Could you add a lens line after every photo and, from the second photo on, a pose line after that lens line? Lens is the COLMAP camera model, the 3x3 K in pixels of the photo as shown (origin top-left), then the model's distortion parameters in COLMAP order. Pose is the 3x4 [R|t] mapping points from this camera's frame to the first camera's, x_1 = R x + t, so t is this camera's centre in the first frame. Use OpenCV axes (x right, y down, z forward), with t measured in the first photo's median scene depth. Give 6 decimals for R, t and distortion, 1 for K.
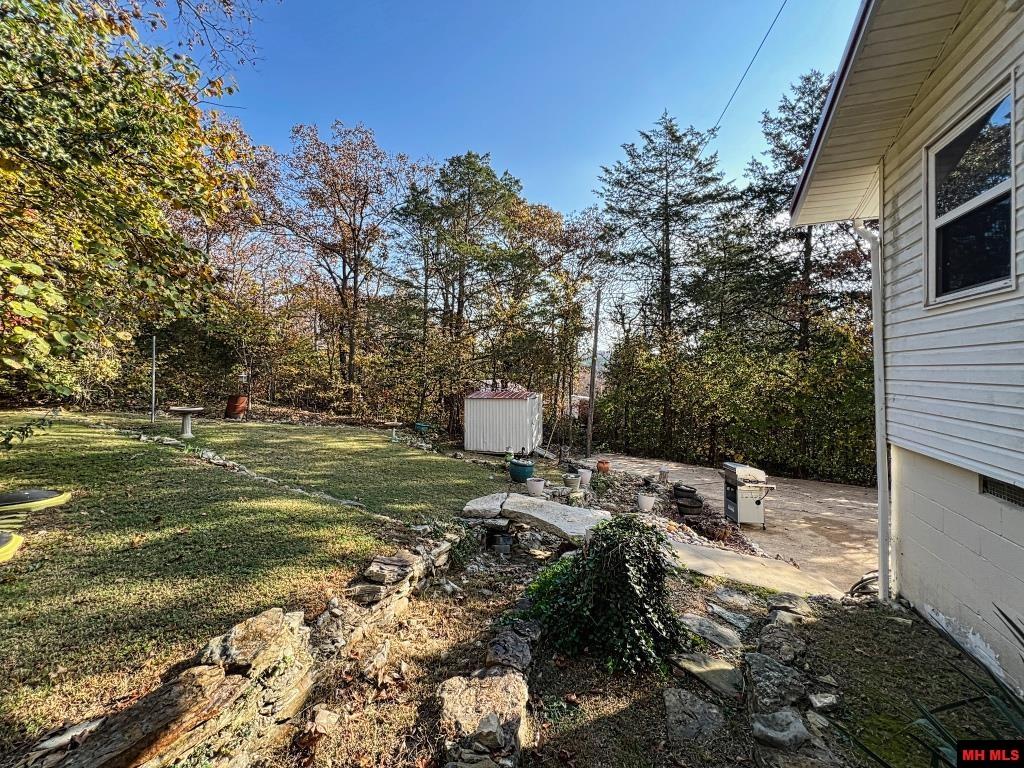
lens RADIAL K [[412.7, 0, 512.9], [0, 412.7, 365.1], [0, 0, 1]] dist [-0.000998, -0.000199]
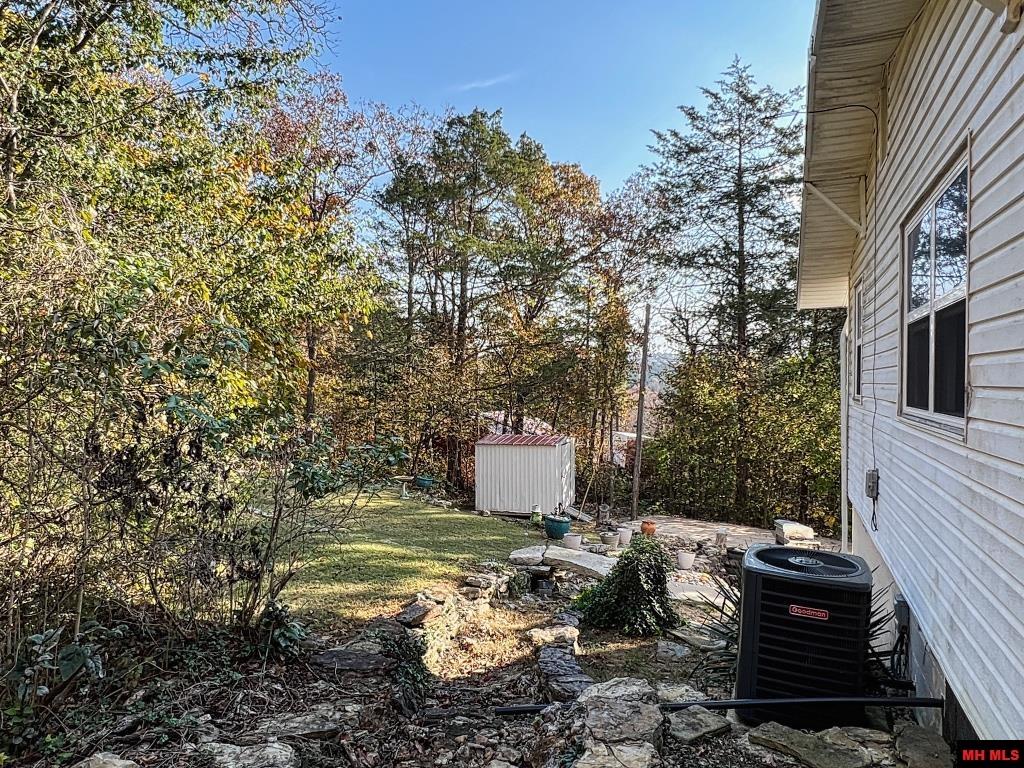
lens RADIAL K [[694.6, 0, 510.7], [0, 694.6, 380.2], [0, 0, 1]] dist [-0.008700, -0.001814]
pose [[0.999921, -0.003479, -0.012082, -0.033566], [0.003572, 0.999964, 0.007672, -0.050543], [0.012055, -0.007714, 0.999898, -0.311006]]
